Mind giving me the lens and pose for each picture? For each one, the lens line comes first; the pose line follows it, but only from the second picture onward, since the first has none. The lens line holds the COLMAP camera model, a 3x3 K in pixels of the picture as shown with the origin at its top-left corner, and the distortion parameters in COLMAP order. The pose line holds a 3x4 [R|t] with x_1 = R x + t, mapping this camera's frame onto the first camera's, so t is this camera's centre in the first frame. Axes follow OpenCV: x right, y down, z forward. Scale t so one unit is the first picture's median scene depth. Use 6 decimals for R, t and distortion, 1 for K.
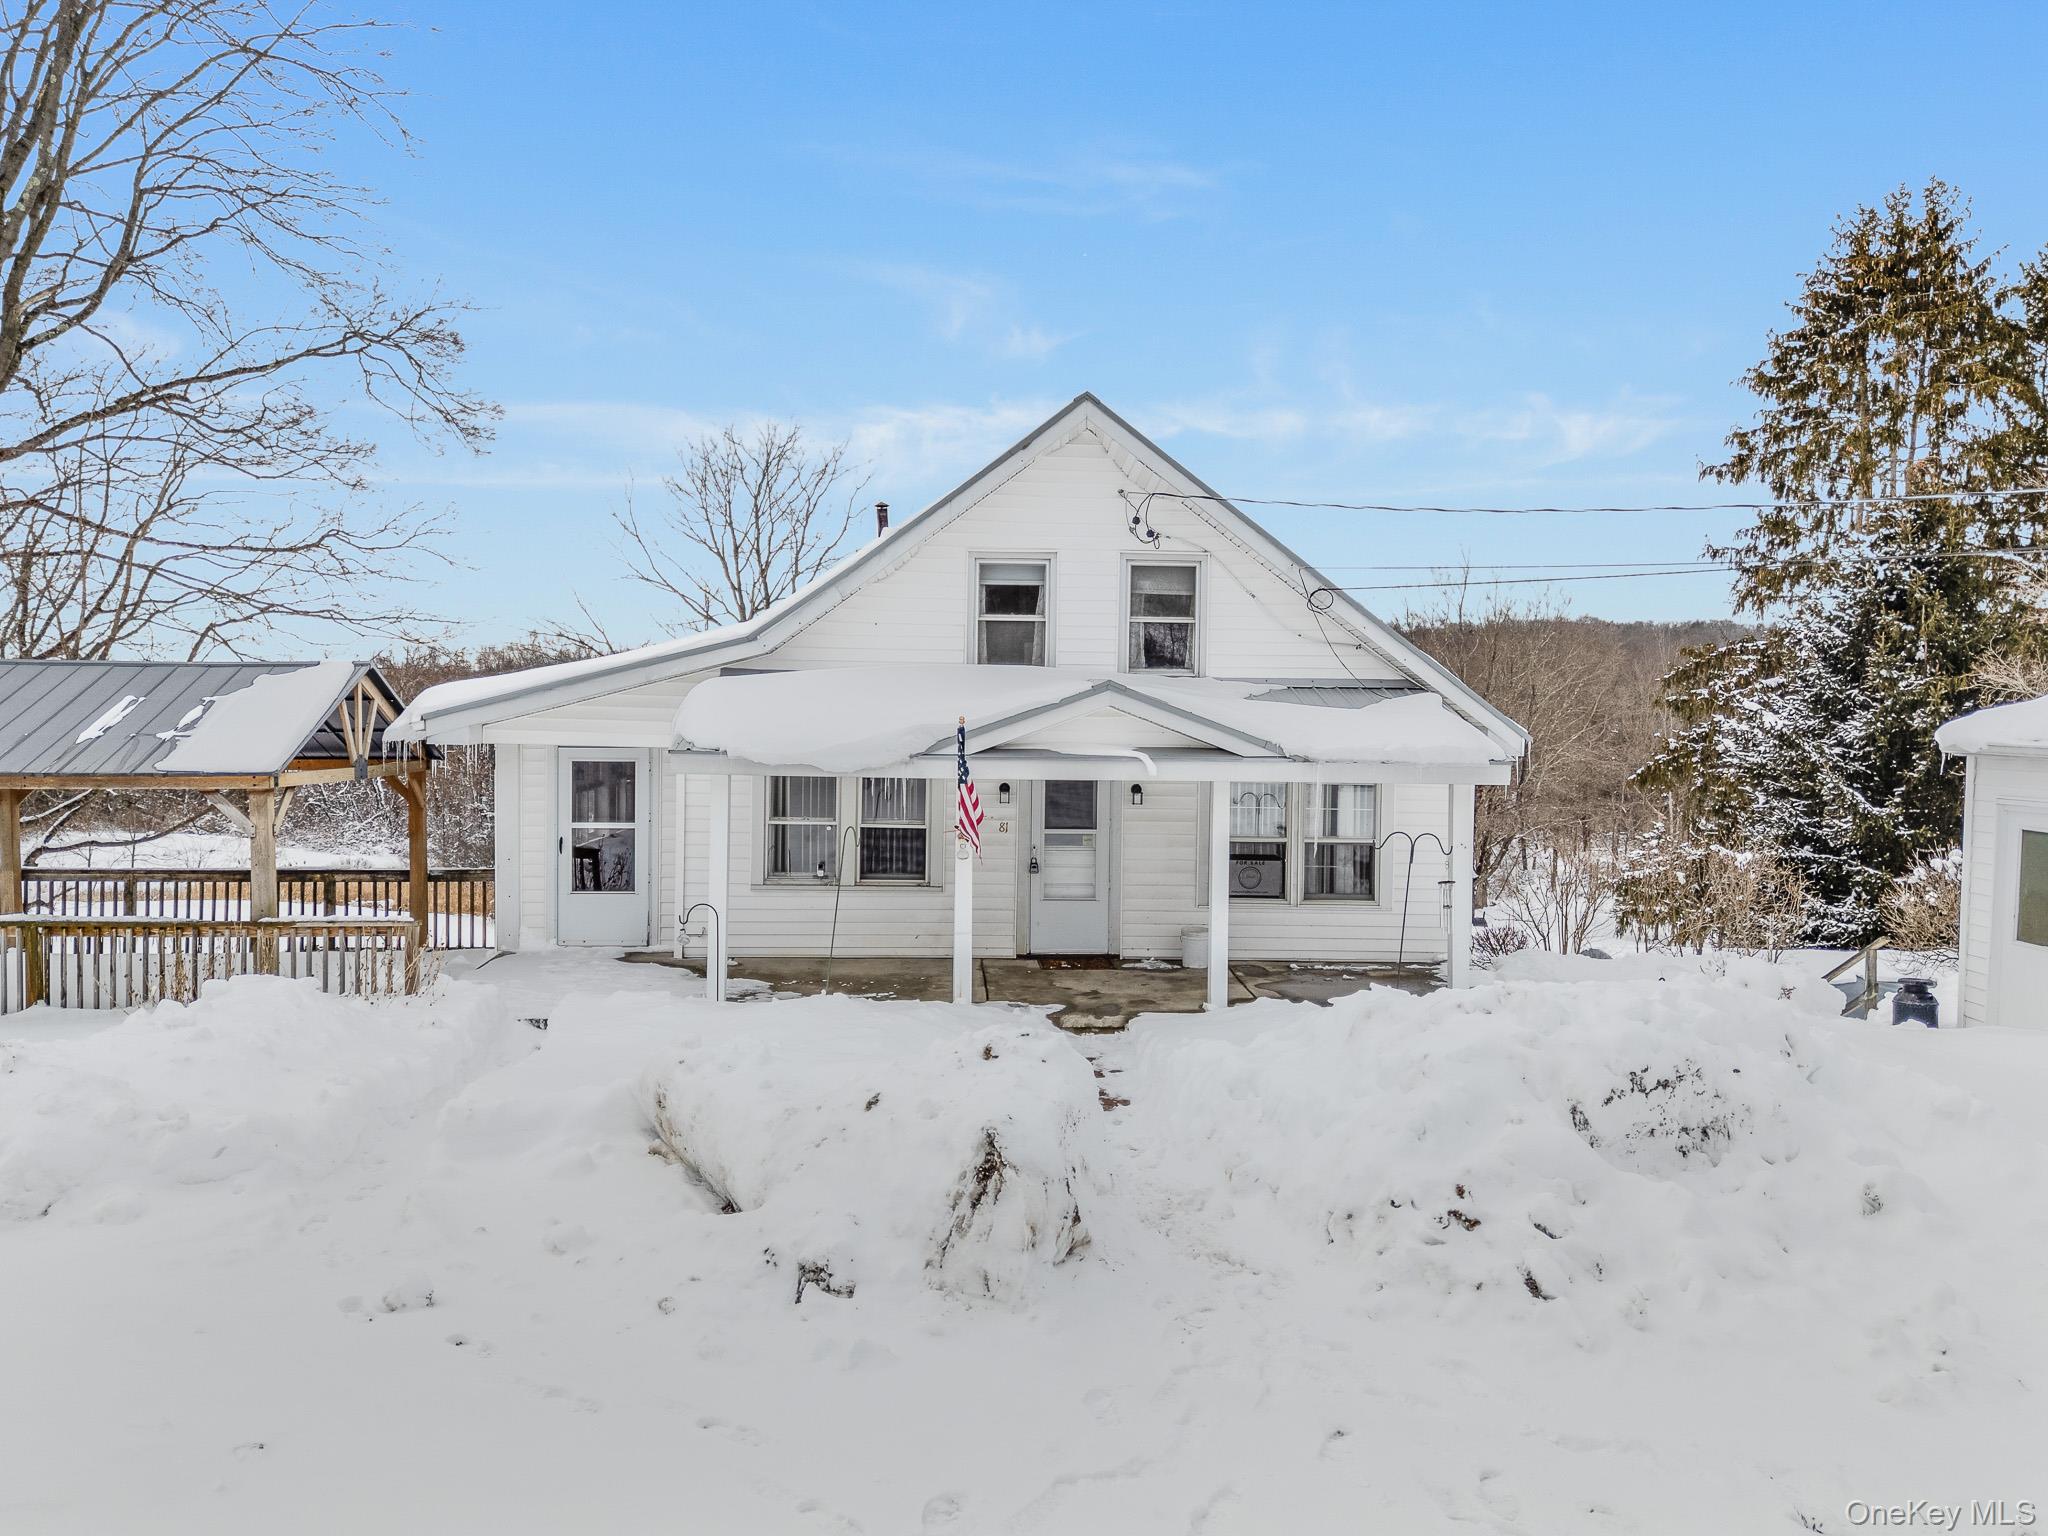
lens RADIAL K [[1491.4, 0, 1024.0], [0, 1491.4, 768.0], [0, 0, 1]] dist [0.090683, -0.073859]
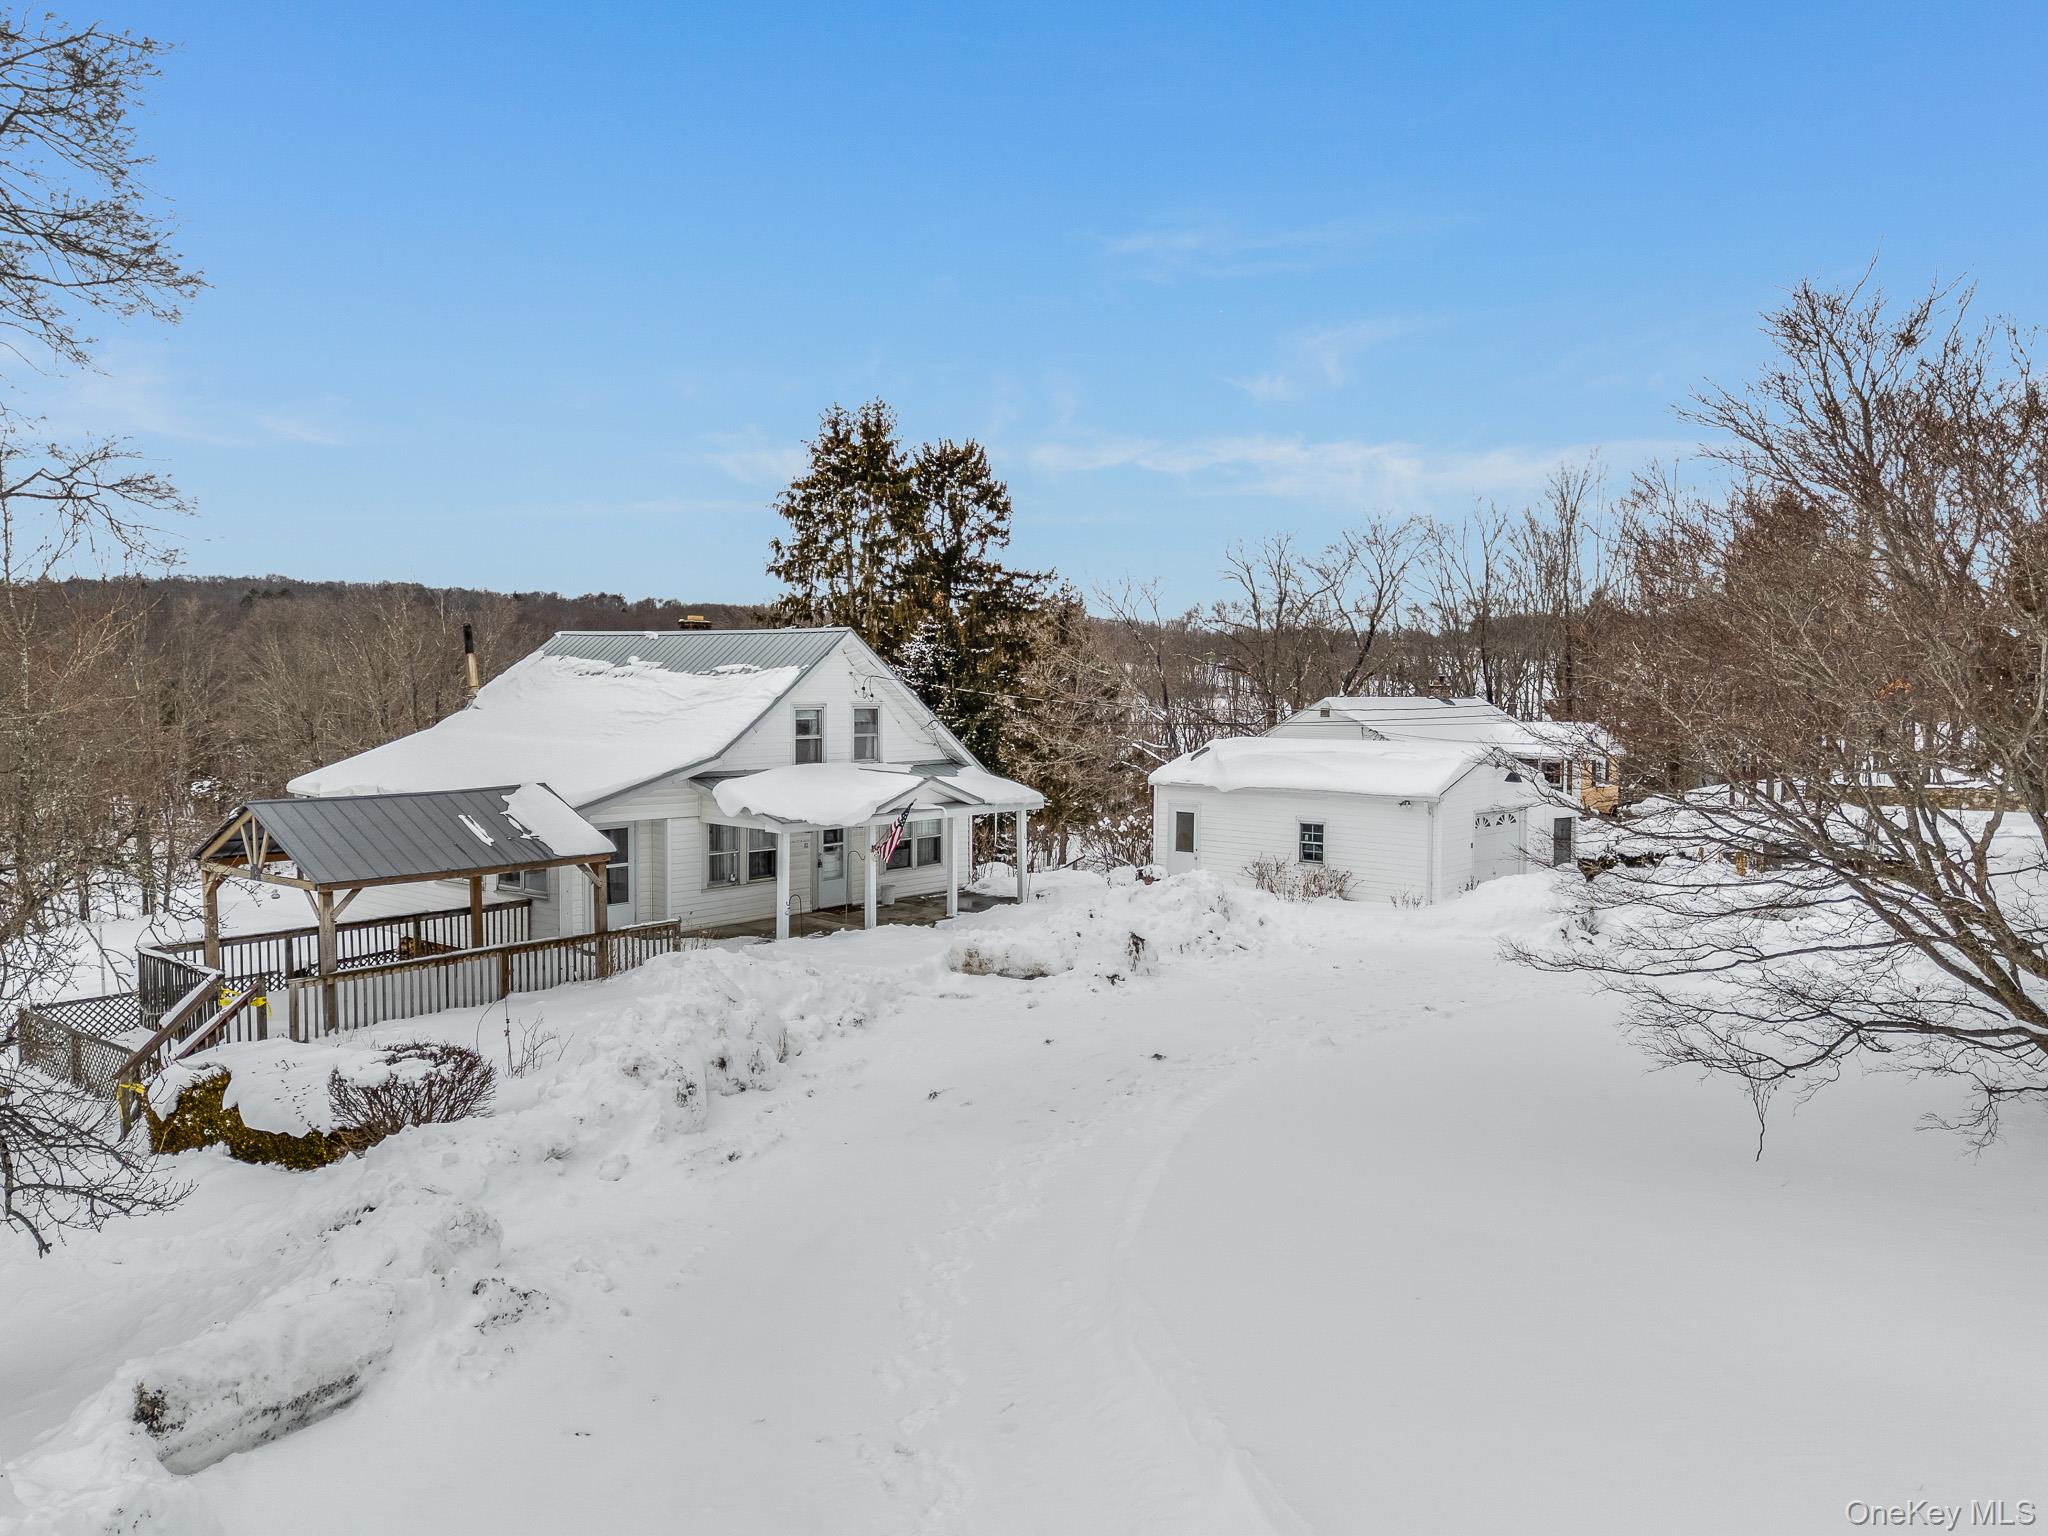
lens RADIAL K [[1491.4, 0, 1024.0], [0, 1491.4, 768.0], [0, 0, 1]] dist [0.090683, -0.073859]
pose [[0.679397, -0.055652, 0.731658, -1.239367], [0.035309, 0.998444, 0.043158, -0.134376], [-0.732921, -0.003488, 0.680304, -0.528109]]
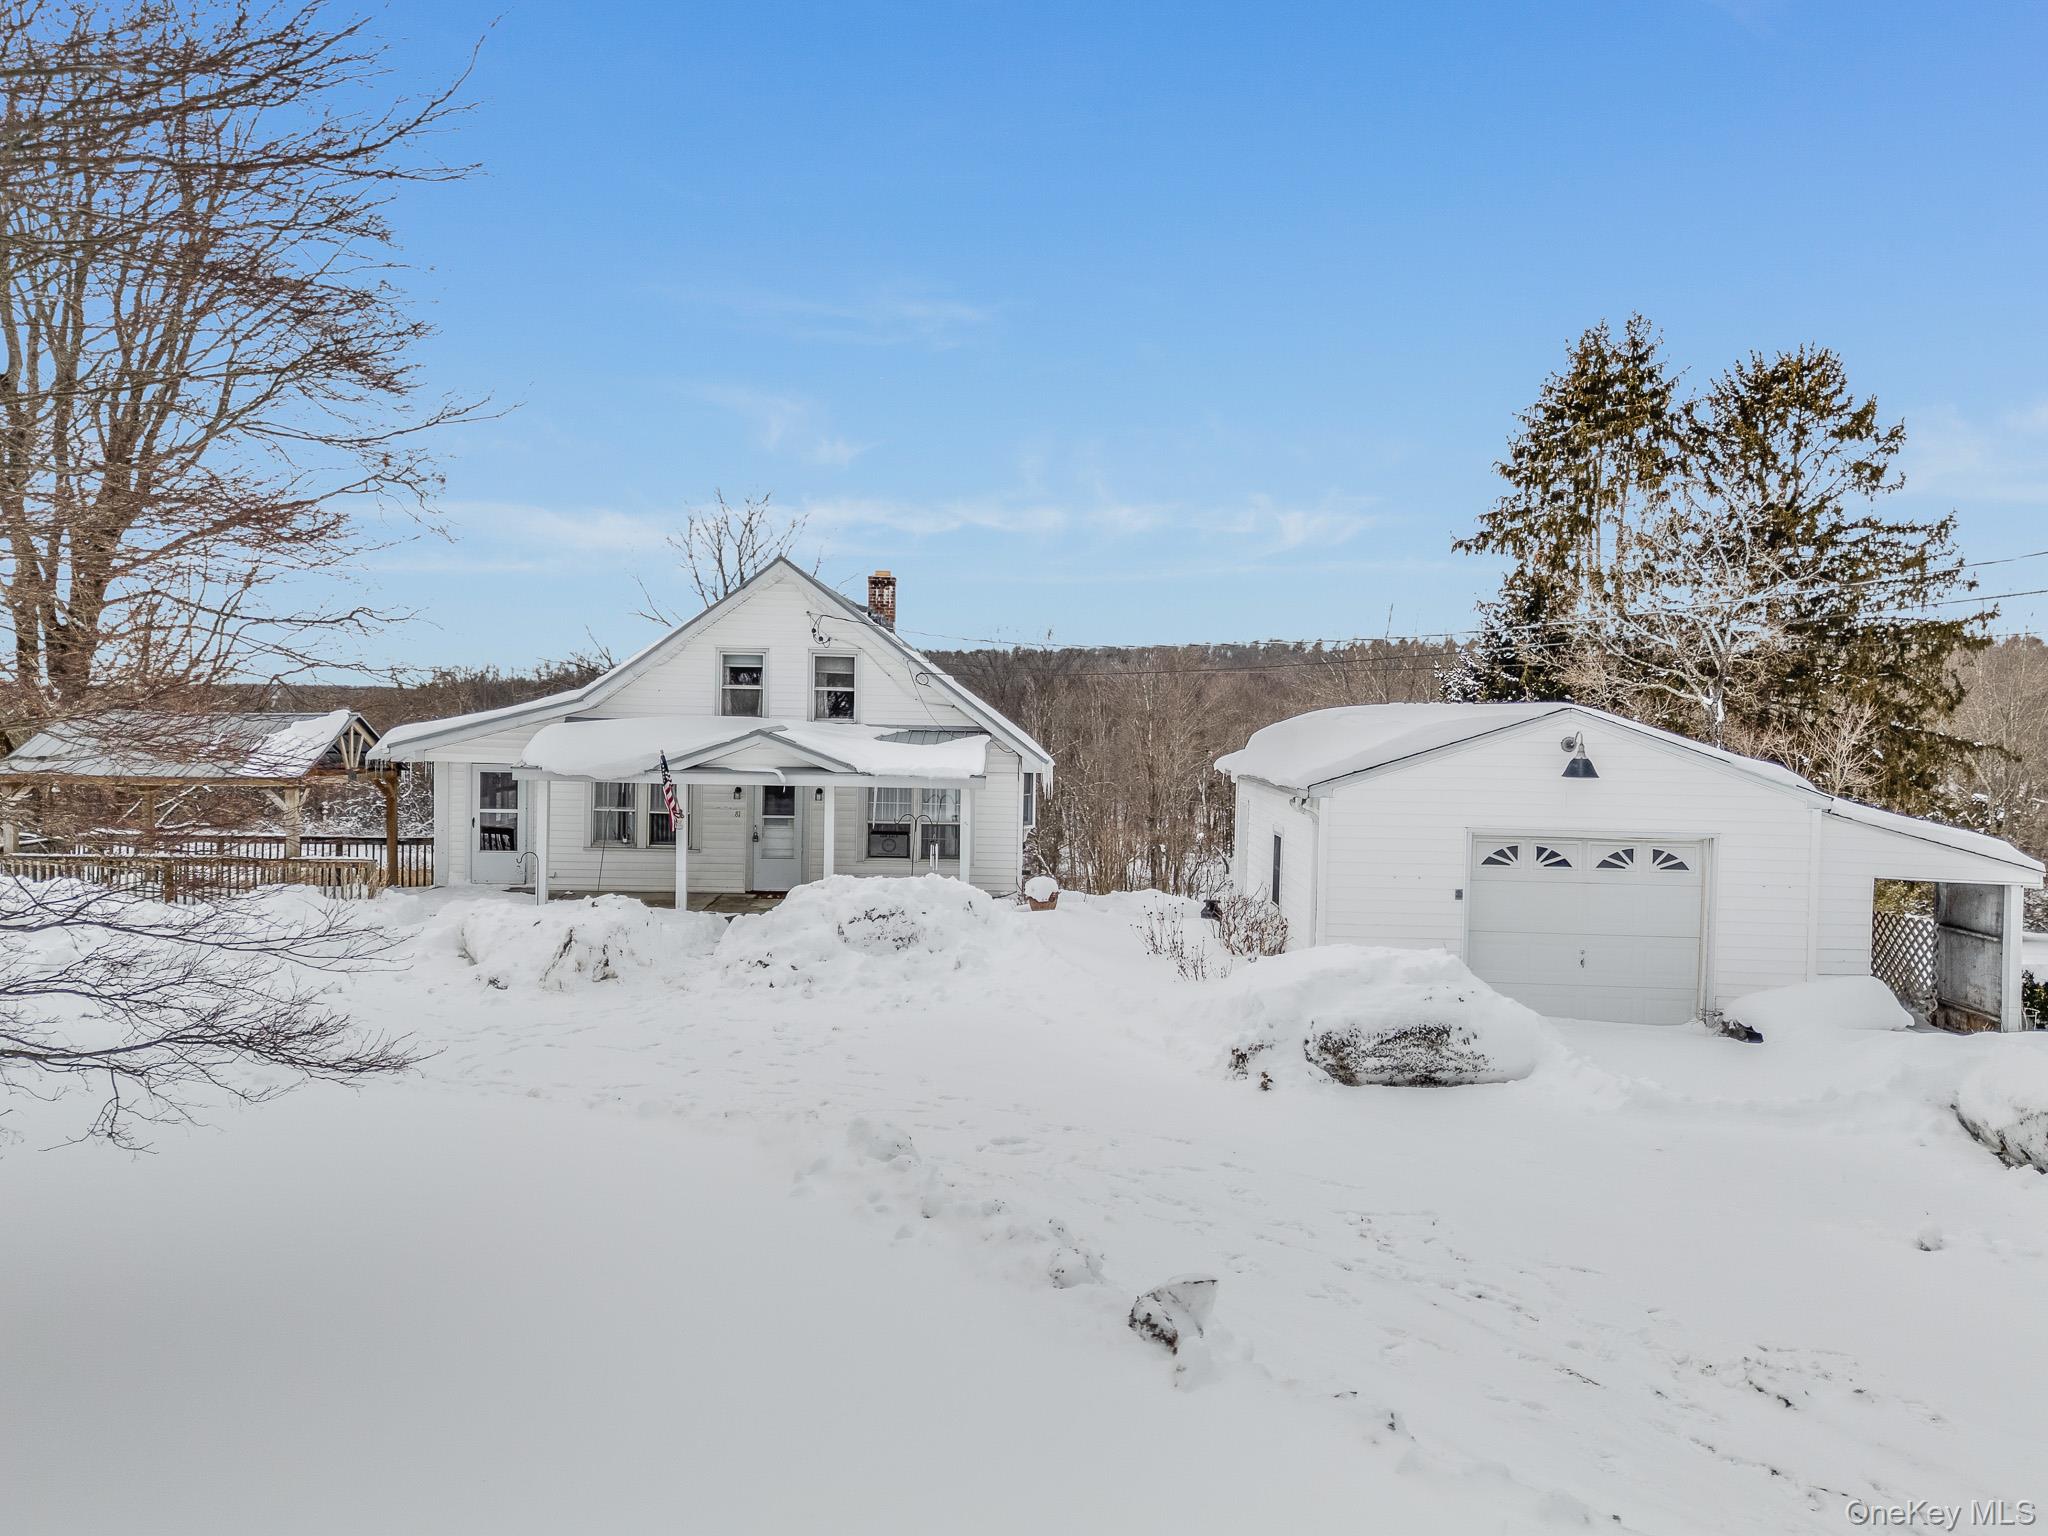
lens RADIAL K [[1491.4, 0, 1024.0], [0, 1491.4, 768.0], [0, 0, 1]] dist [0.090683, -0.073859]
pose [[0.999065, 0.006982, -0.042657, 0.372975], [-0.007266, 0.999952, -0.006515, -0.002268], [0.042610, 0.006819, 0.999069, -0.641824]]
